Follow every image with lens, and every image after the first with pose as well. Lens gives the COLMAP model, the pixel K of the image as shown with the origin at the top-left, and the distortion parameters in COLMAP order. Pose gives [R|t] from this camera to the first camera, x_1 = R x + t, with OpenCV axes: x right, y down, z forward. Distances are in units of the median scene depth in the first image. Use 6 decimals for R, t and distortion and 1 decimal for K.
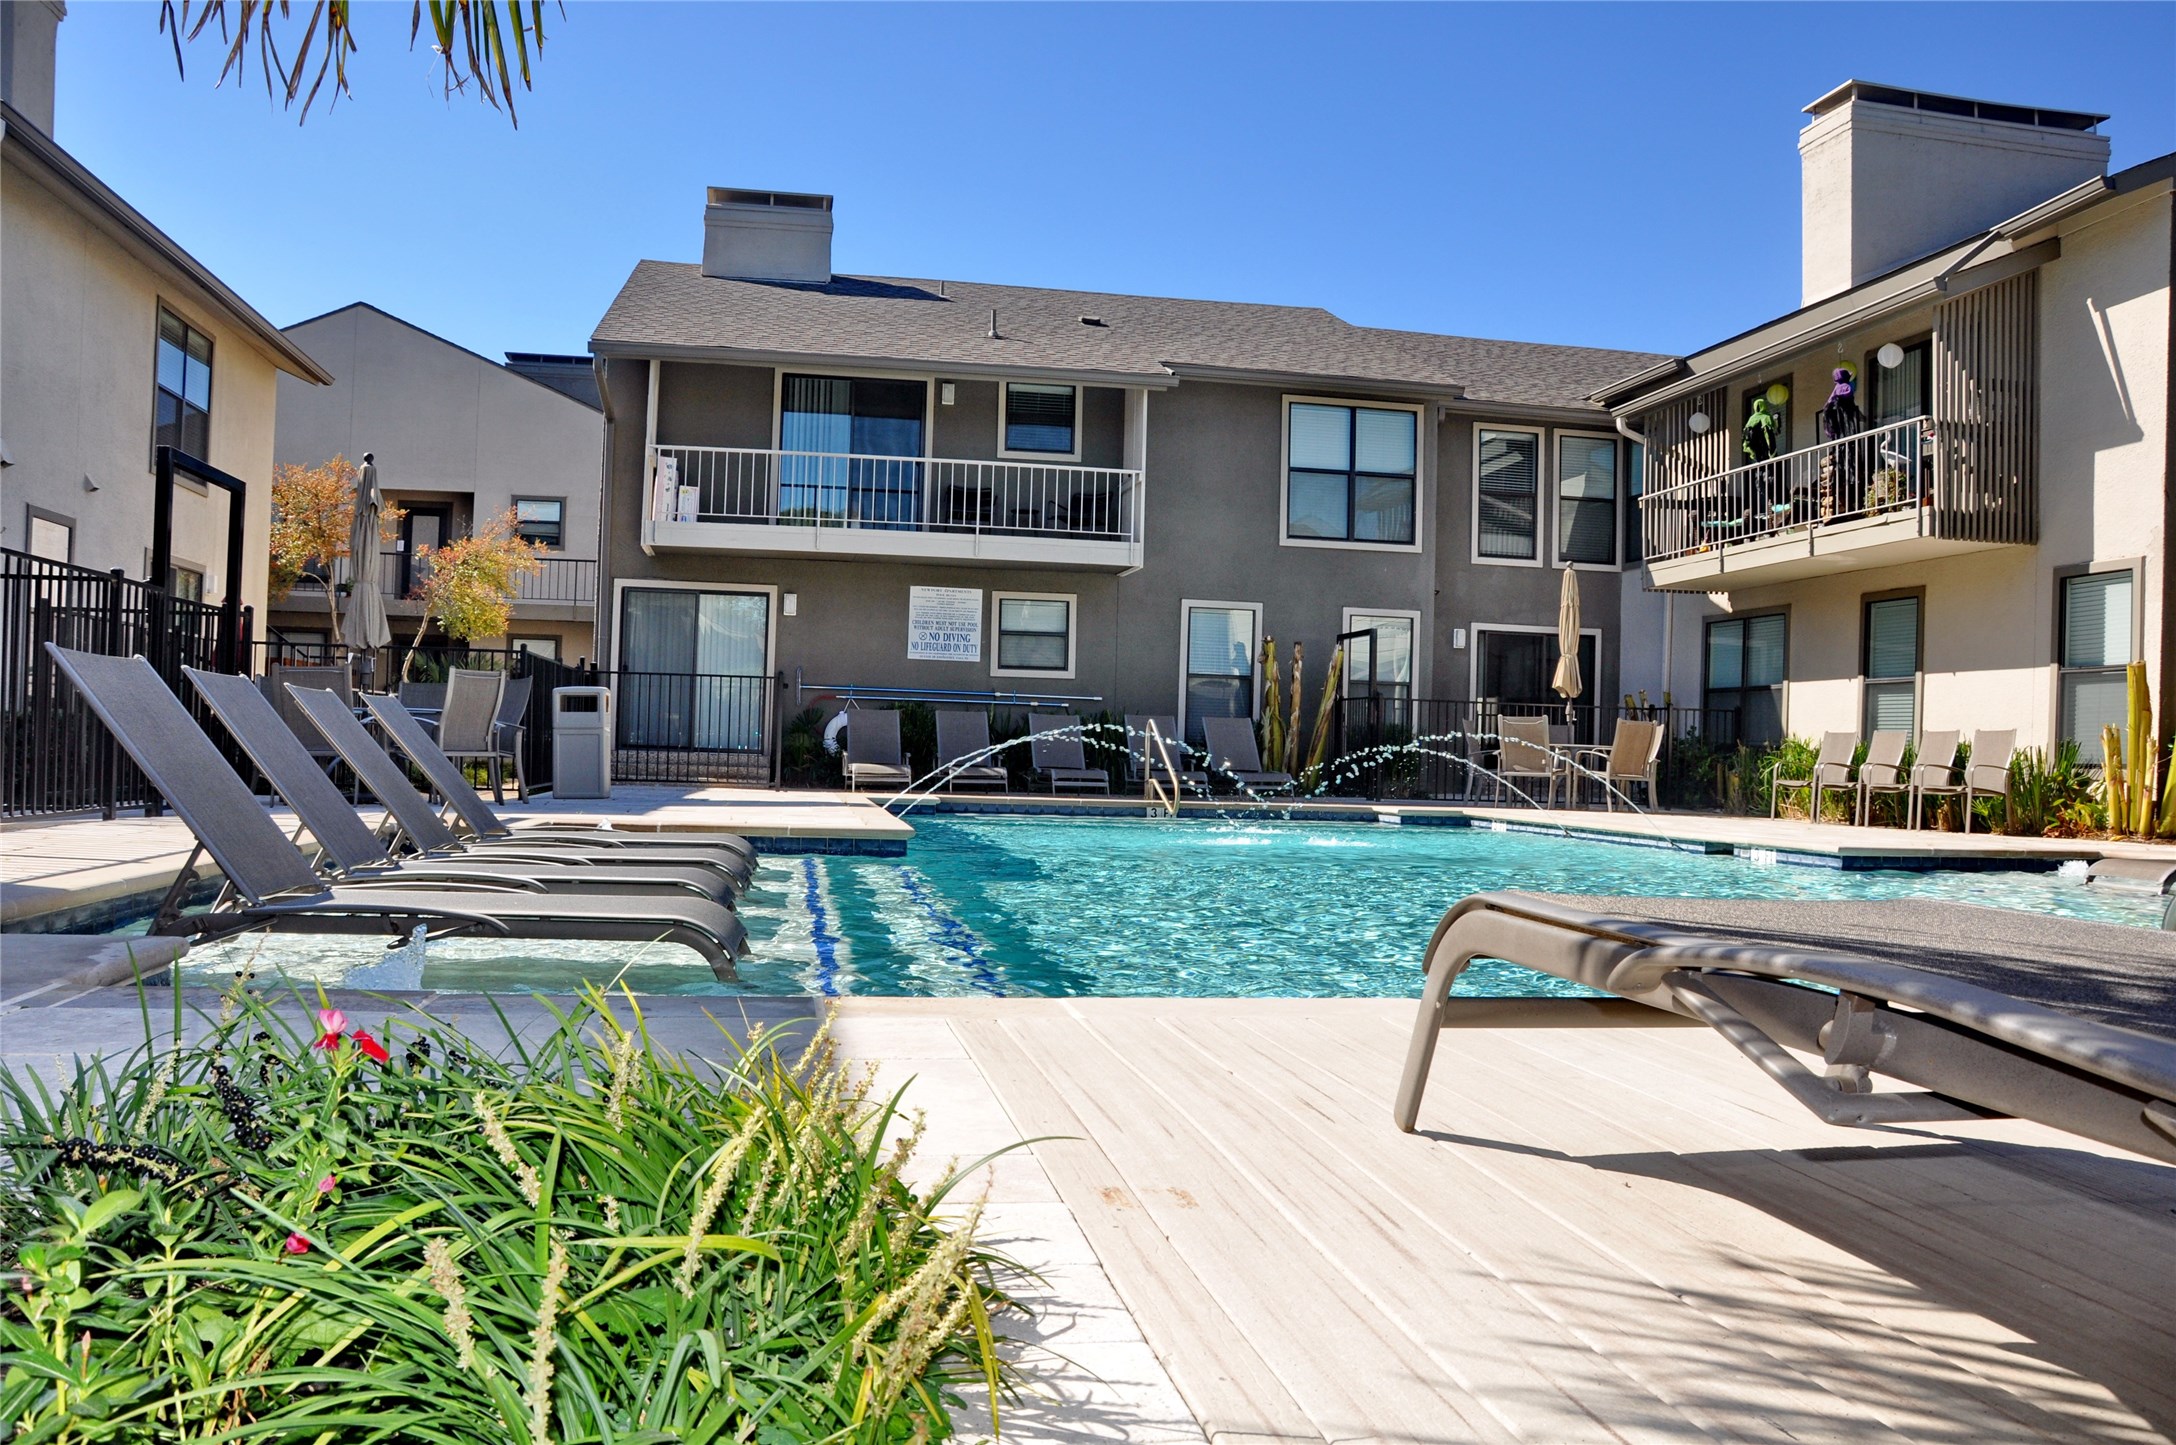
lens RADIAL K [[1698.6, 0, 1056.5], [0, 1698.6, 726.0], [0, 0, 1]] dist [-0.153400, 0.131676]
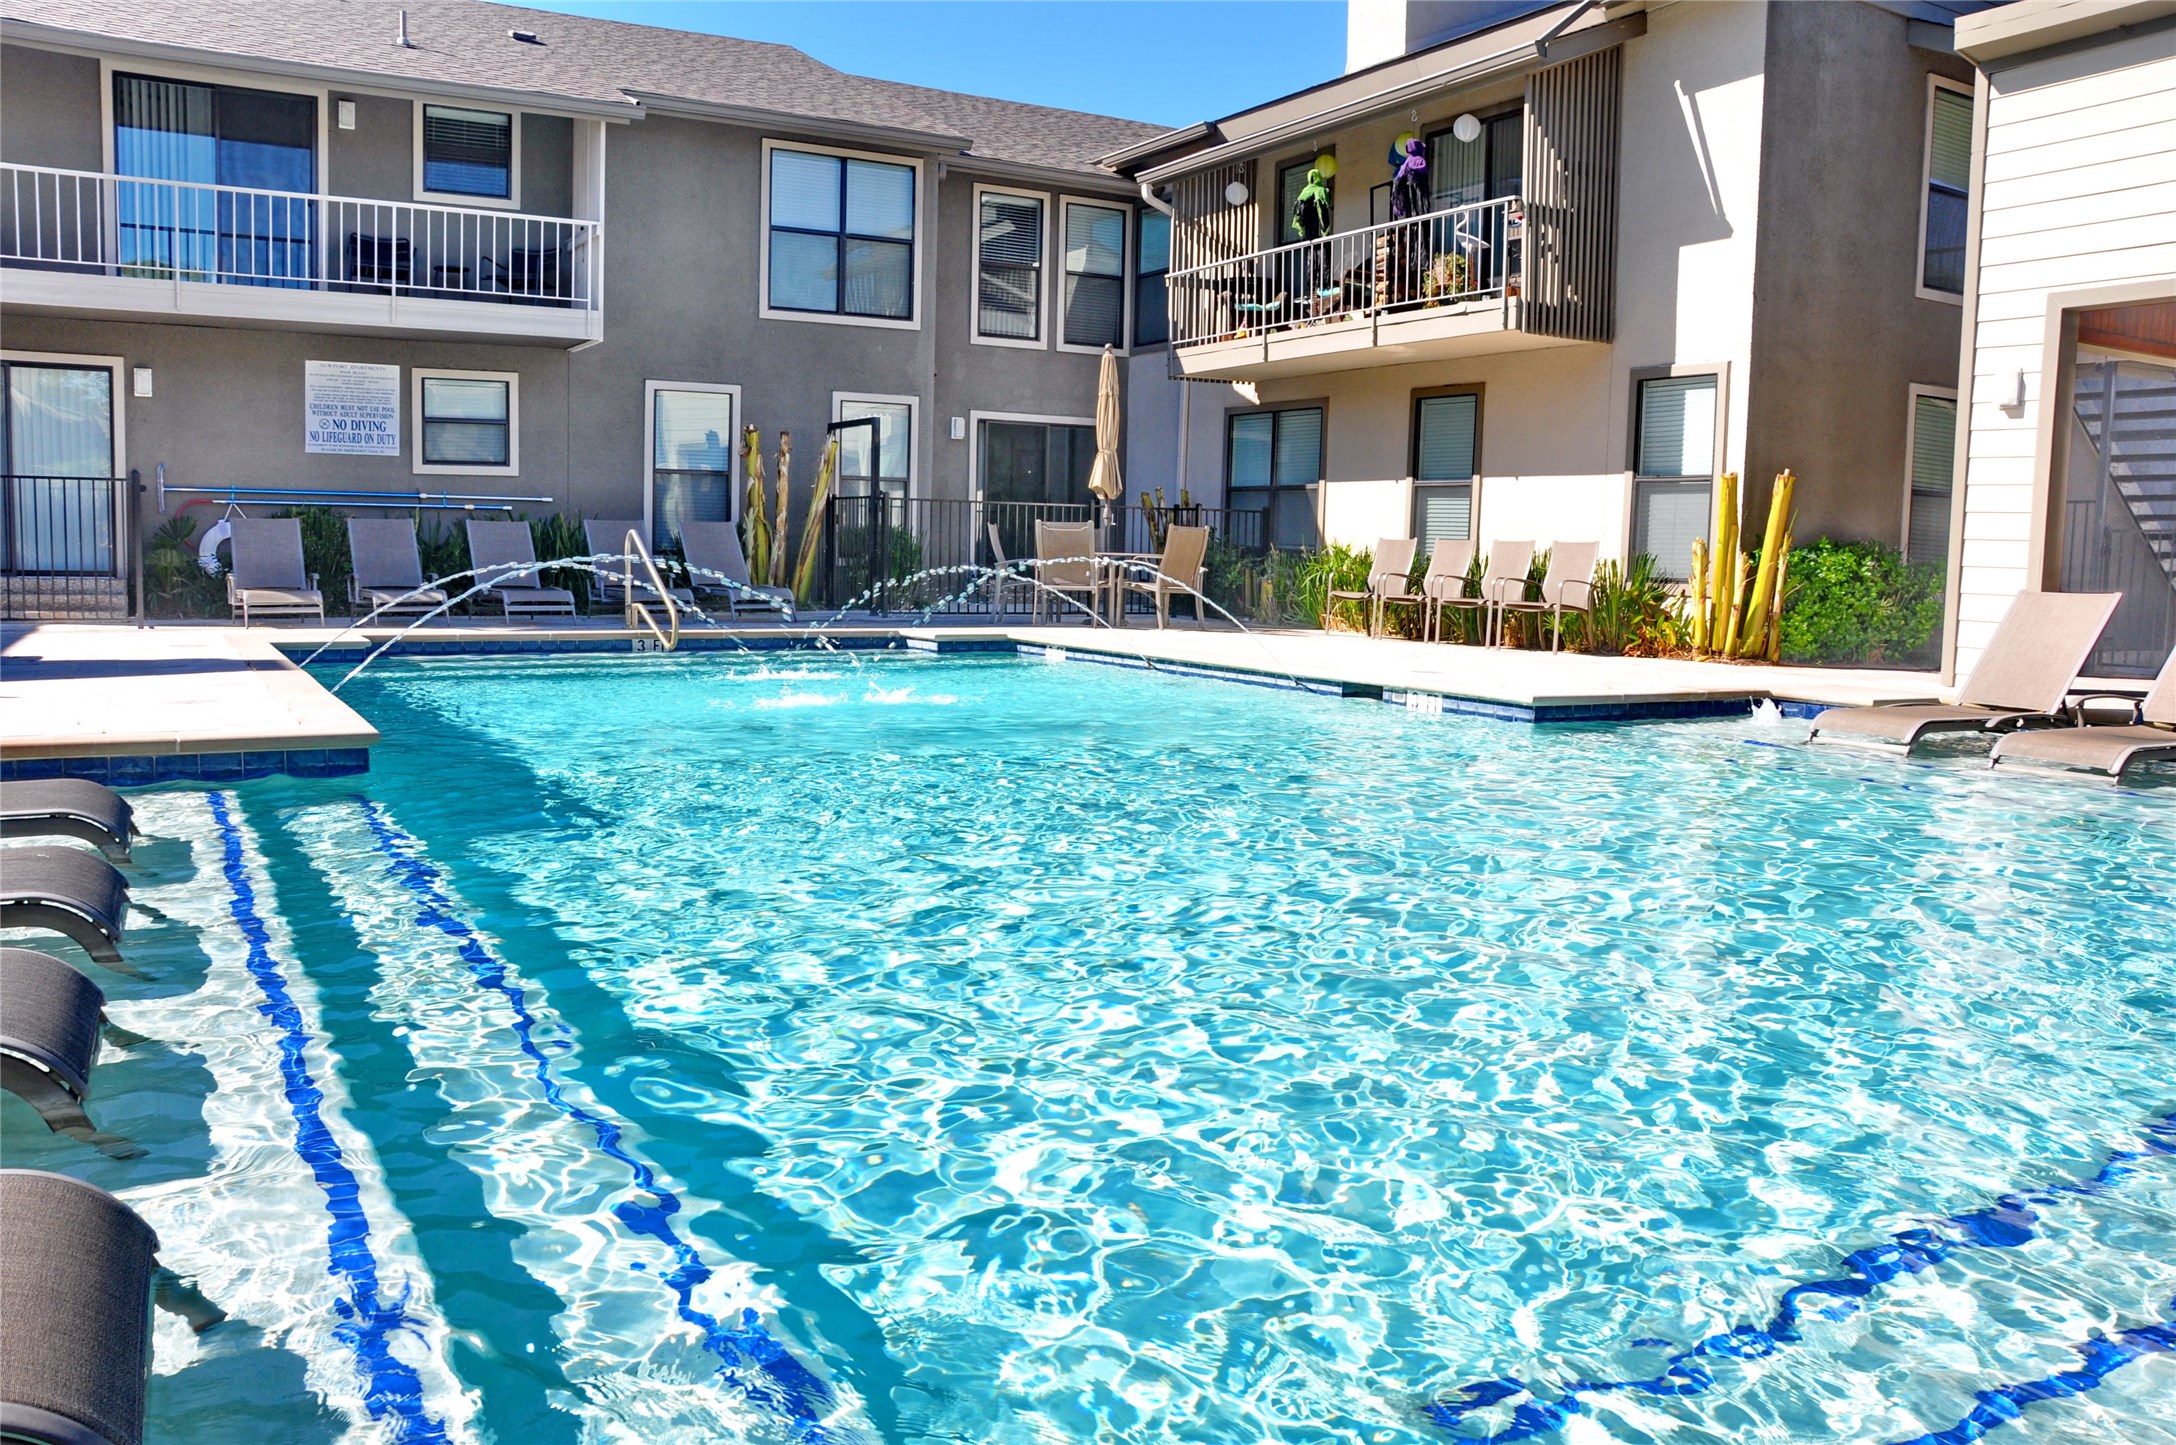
lens RADIAL K [[1698.6, 0, 1056.5], [0, 1698.6, 726.0], [0, 0, 1]] dist [-0.153400, 0.131676]
pose [[0.939188, -0.045167, 0.340420, -0.027564], [0.000952, 0.991651, 0.128945, -0.012449], [-0.343402, -0.120780, 0.931390, 0.147038]]
